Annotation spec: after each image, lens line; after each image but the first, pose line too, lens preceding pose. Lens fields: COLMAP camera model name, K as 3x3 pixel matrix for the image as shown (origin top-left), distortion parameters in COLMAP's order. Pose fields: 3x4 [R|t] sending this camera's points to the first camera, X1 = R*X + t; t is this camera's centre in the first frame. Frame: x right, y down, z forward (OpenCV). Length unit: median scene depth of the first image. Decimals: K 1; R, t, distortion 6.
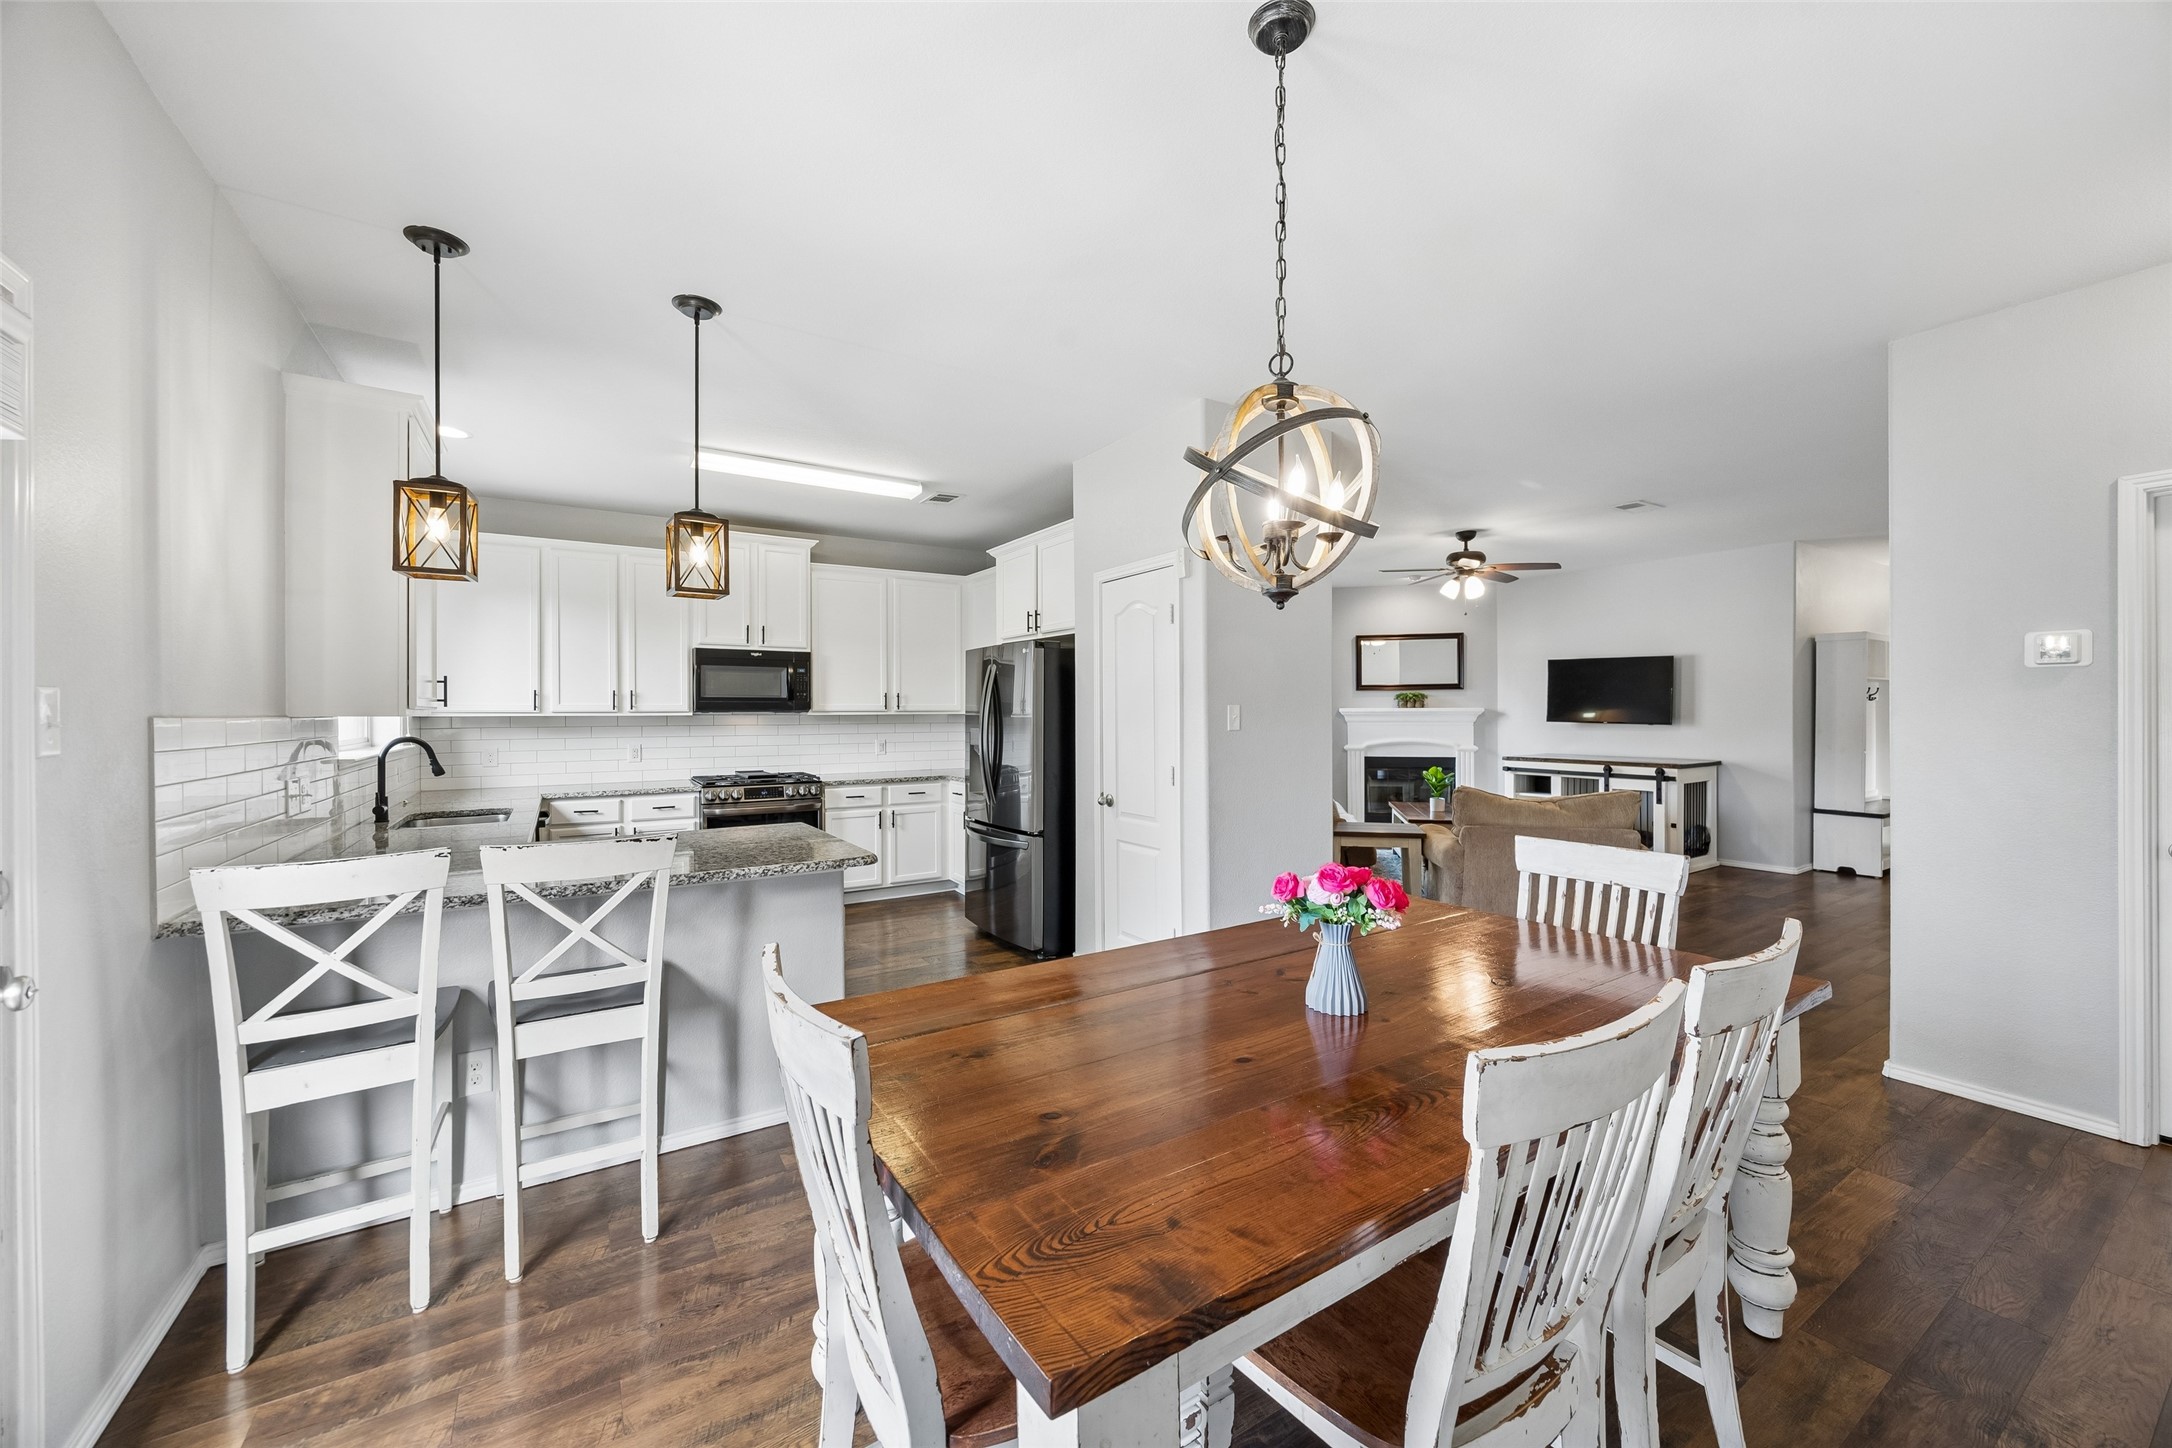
lens RADIAL K [[829.6, 0, 1093.6], [0, 829.6, 716.9], [0, 0, 1]] dist [-0.000422, 0.000008]
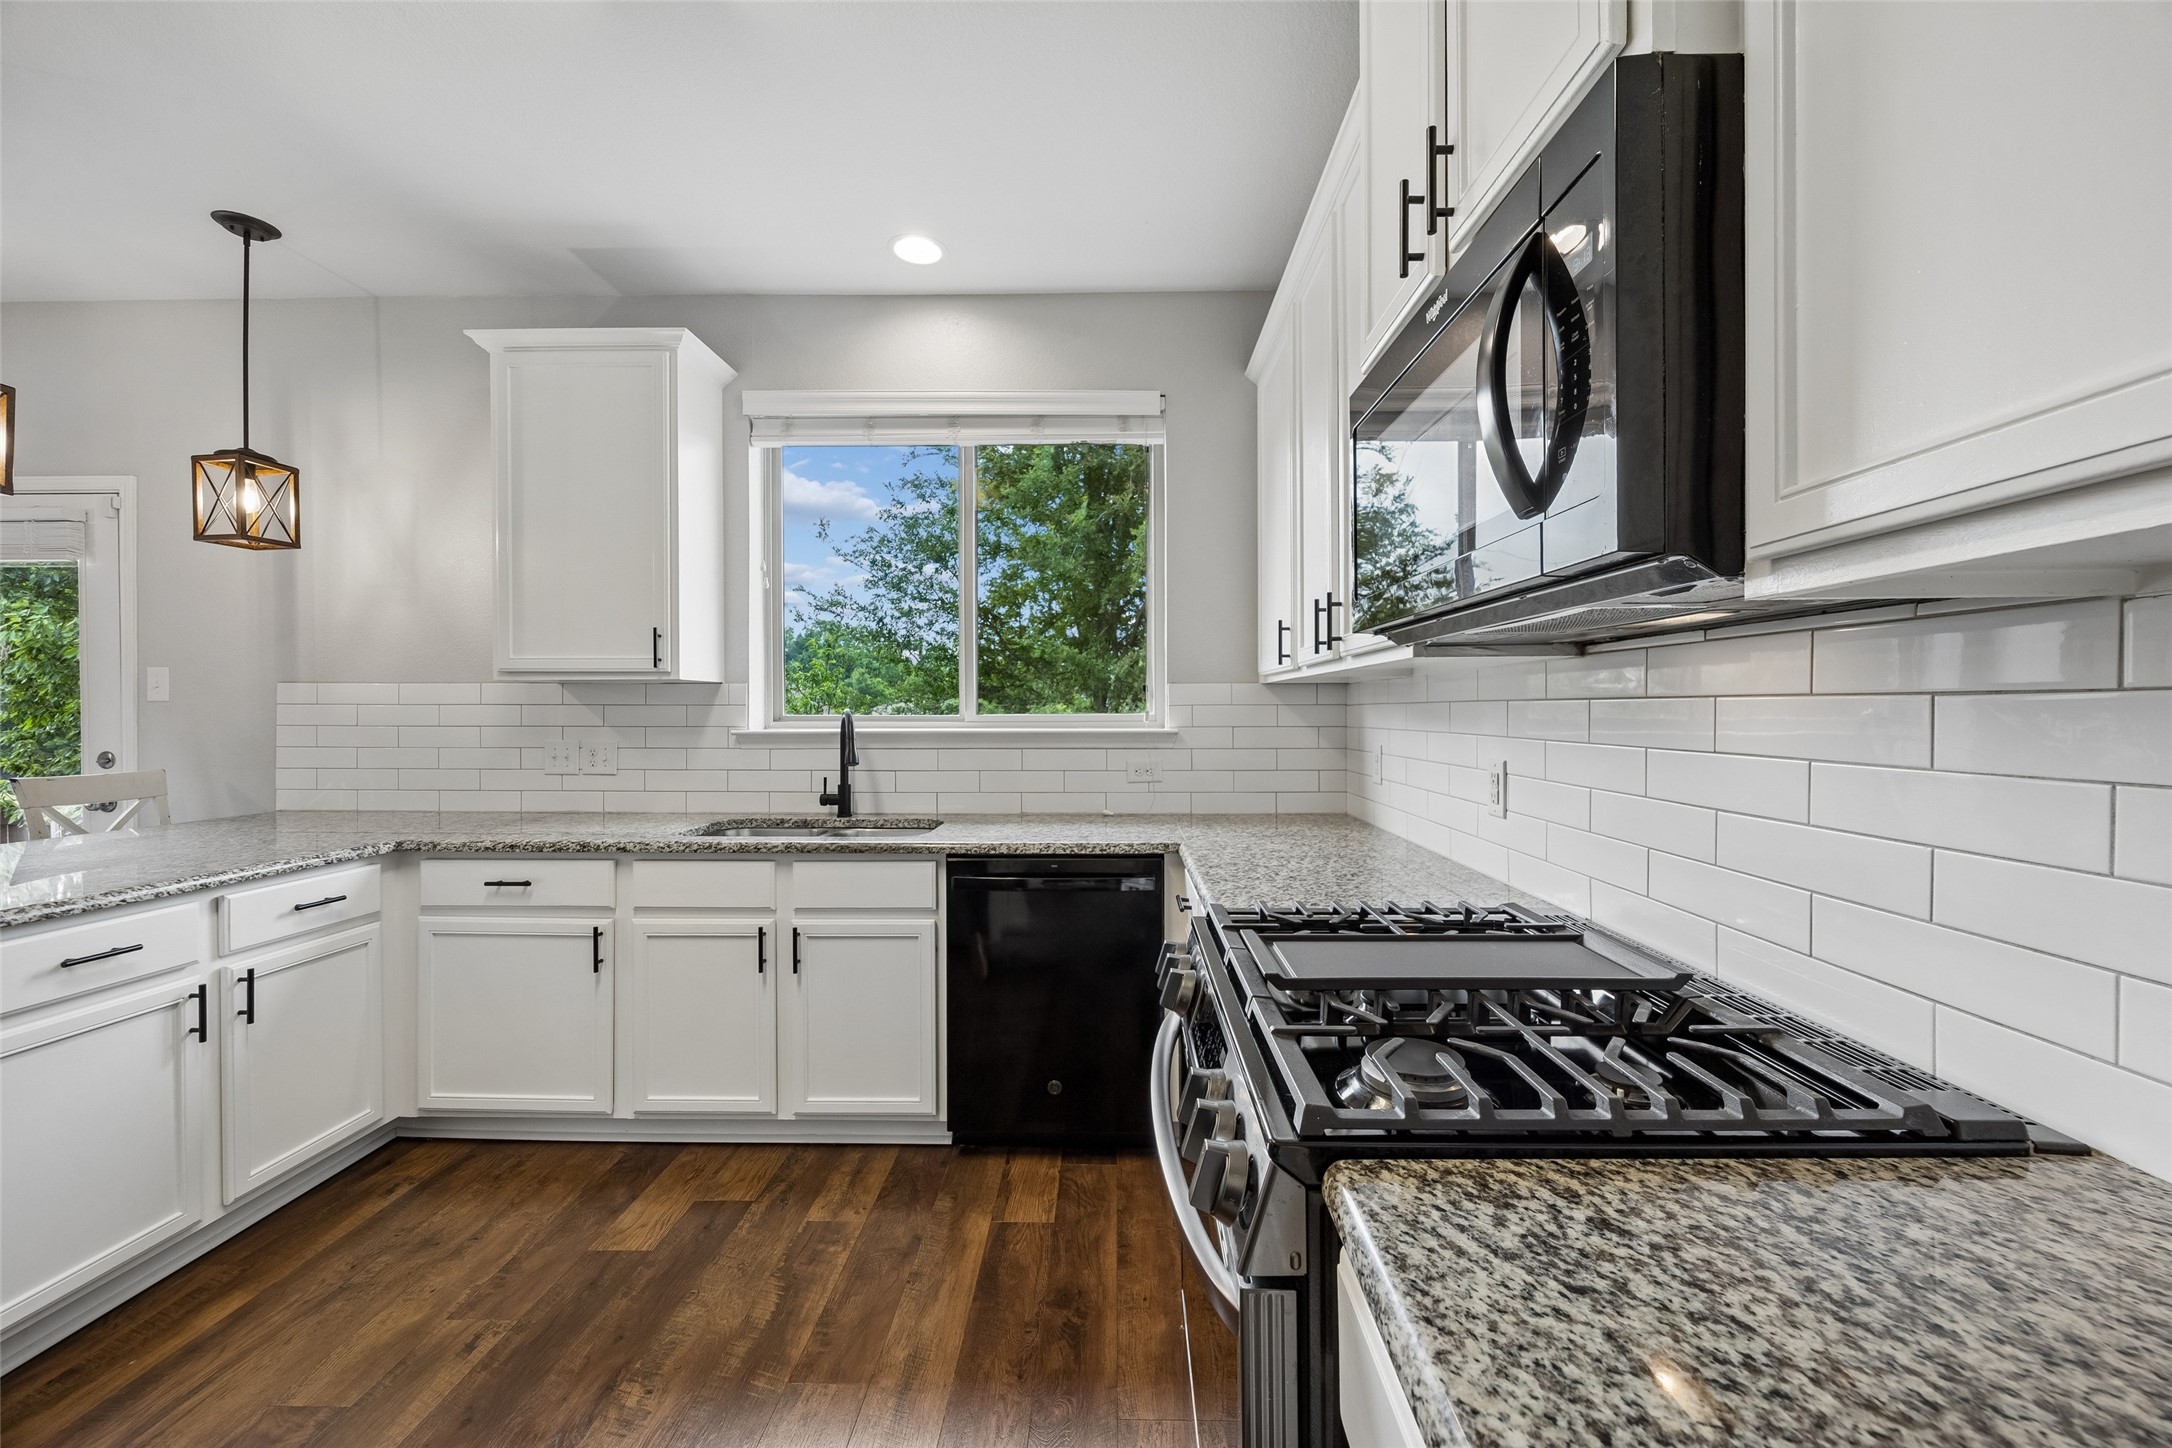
lens RADIAL K [[829.6, 0, 1084.6], [0, 829.6, 717.9], [0, 0, 1]] dist [-0.000422, 0.000008]
pose [[-0.548112, 0.009570, -0.836350, -0.211416], [-0.000762, 0.999928, 0.011941, 0.014163], [0.836405, 0.007182, -0.548065, 1.039908]]
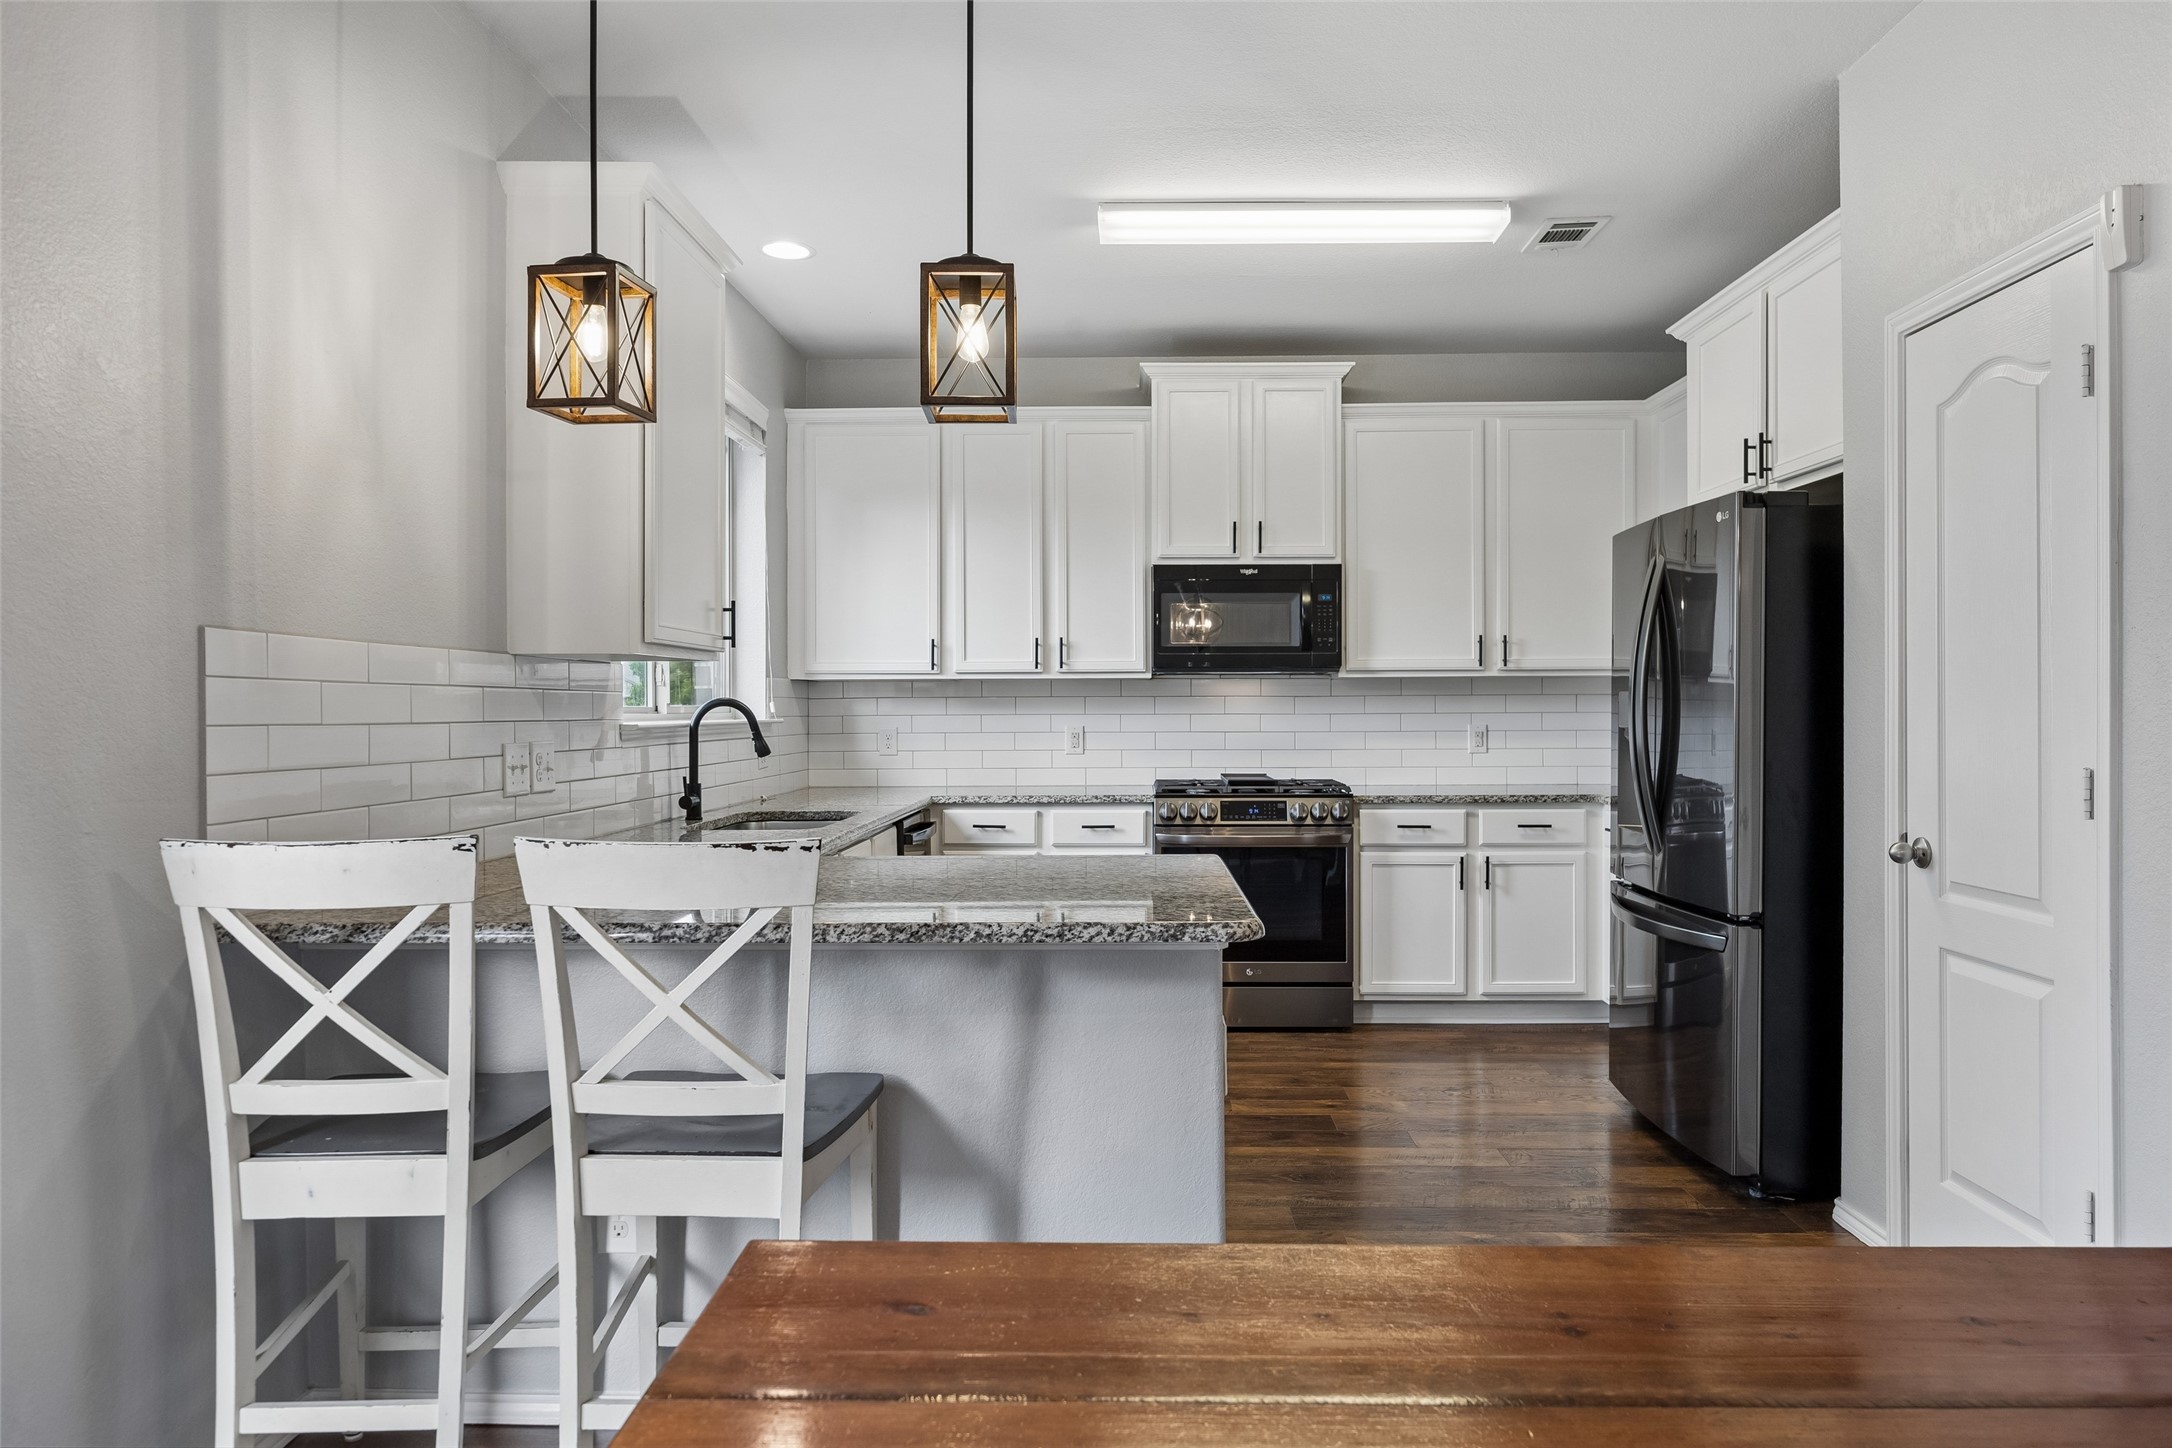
lens RADIAL K [[1404.1, 0, 1086.7], [0, 1404.1, 713.4], [0, 0, 1]] dist [-0.002706, -0.002100]
pose [[0.832452, 0.004050, -0.554082, 0.041946], [-0.002302, 0.999990, 0.003850, 0.019965], [0.554092, -0.001929, 0.832453, 0.124588]]
